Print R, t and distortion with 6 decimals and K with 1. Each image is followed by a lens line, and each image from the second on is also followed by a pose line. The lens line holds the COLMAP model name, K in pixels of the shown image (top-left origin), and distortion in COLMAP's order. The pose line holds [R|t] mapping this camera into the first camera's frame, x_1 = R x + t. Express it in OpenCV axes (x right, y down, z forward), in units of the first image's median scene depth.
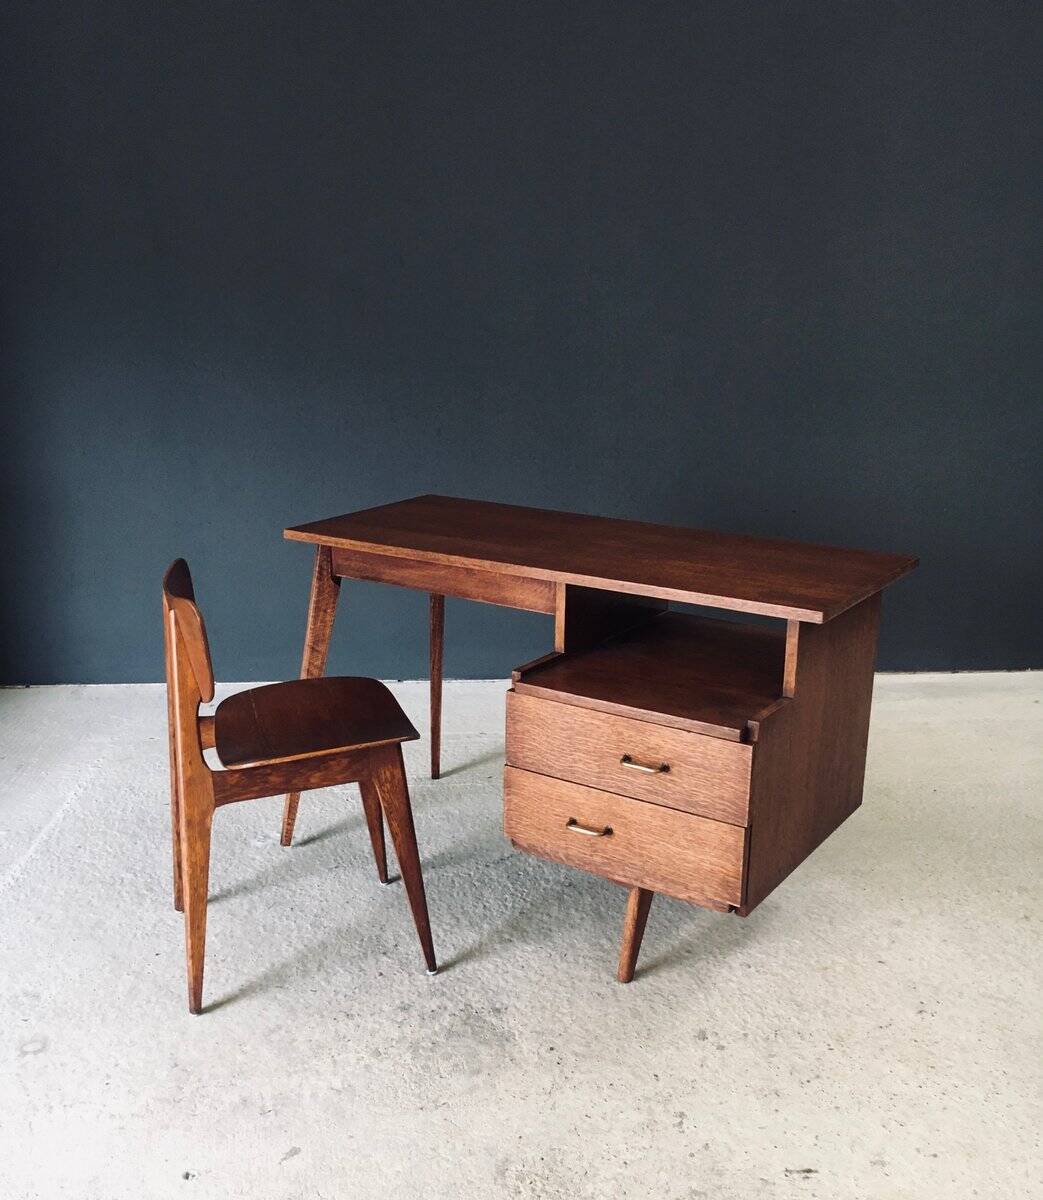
lens RADIAL K [[1289.9, 0, 491.2], [0, 1289.9, 614.0], [0, 0, 1]] dist [0.016251, 0.000000]
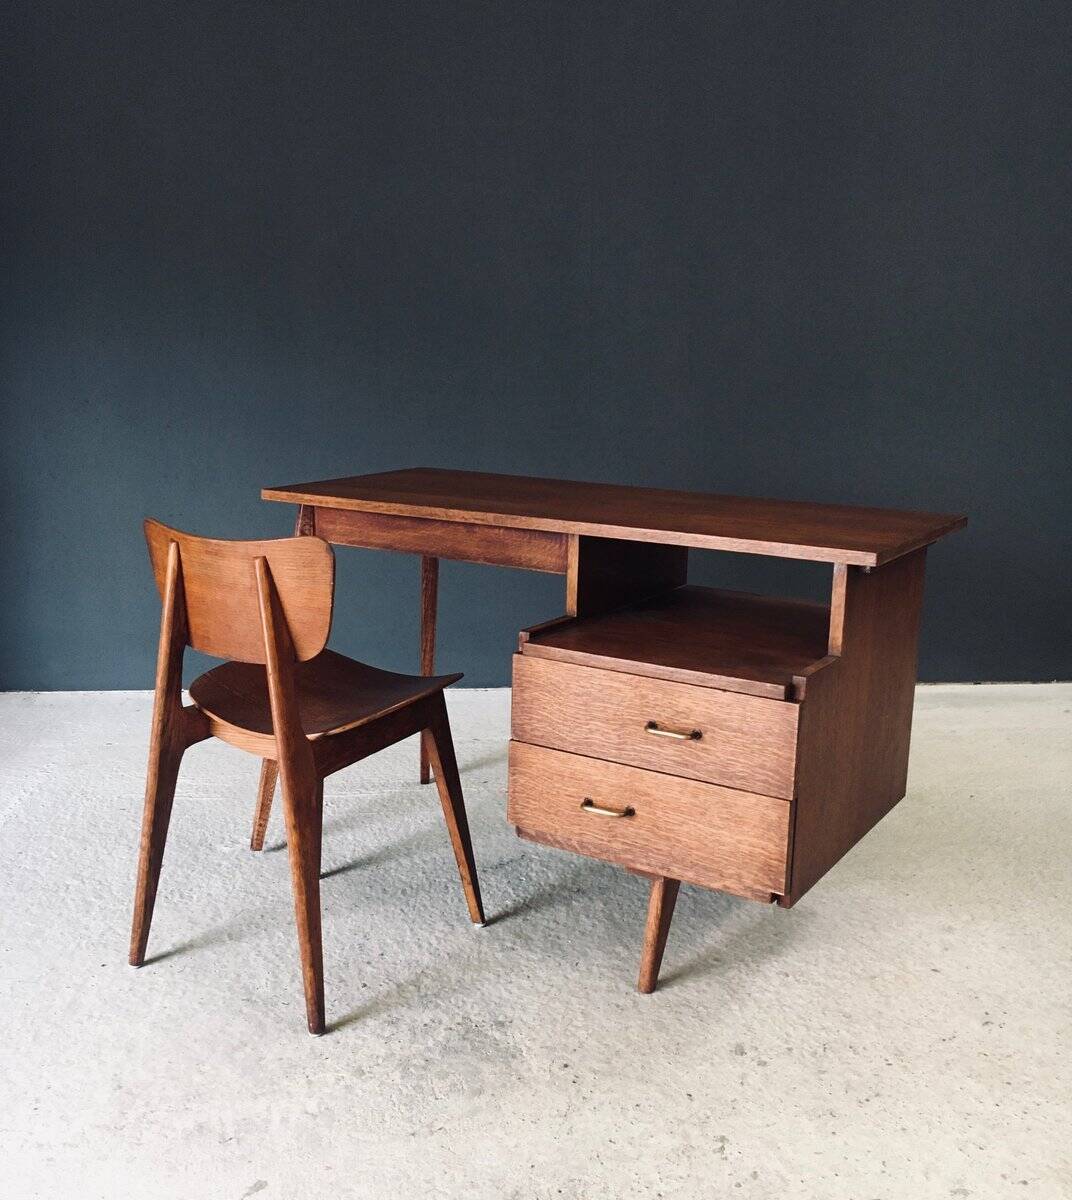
lens RADIAL K [[1297.7, 0, 518.0], [0, 1297.7, 585.5], [0, 0, 1]] dist [0.017582, 0.000000]
pose [[0.999298, 0.008124, 0.036568, -0.017993], [-0.005460, 0.997362, -0.072377, 0.079714], [-0.037059, 0.072127, 0.996707, 0.117900]]
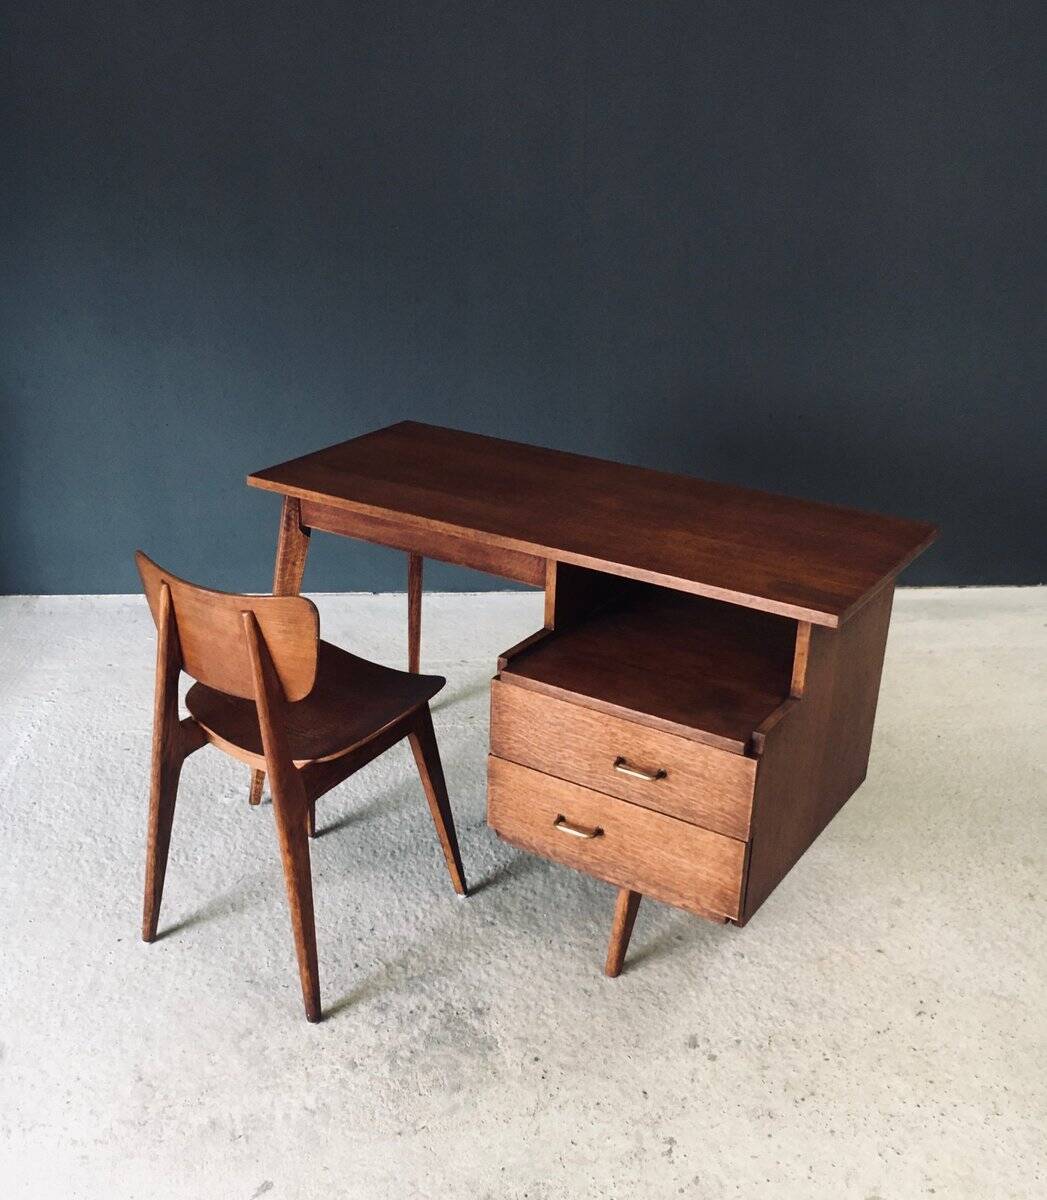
lens RADIAL K [[1332.6, 0, 499.3], [0, 1332.6, 602.9], [0, 0, 1]] dist [0.017656, 0.000000]
pose [[0.999729, 0.005774, 0.022567, -0.004467], [-0.008666, 0.991448, 0.130211, -0.122052], [-0.021623, -0.130371, 0.991229, 0.063706]]
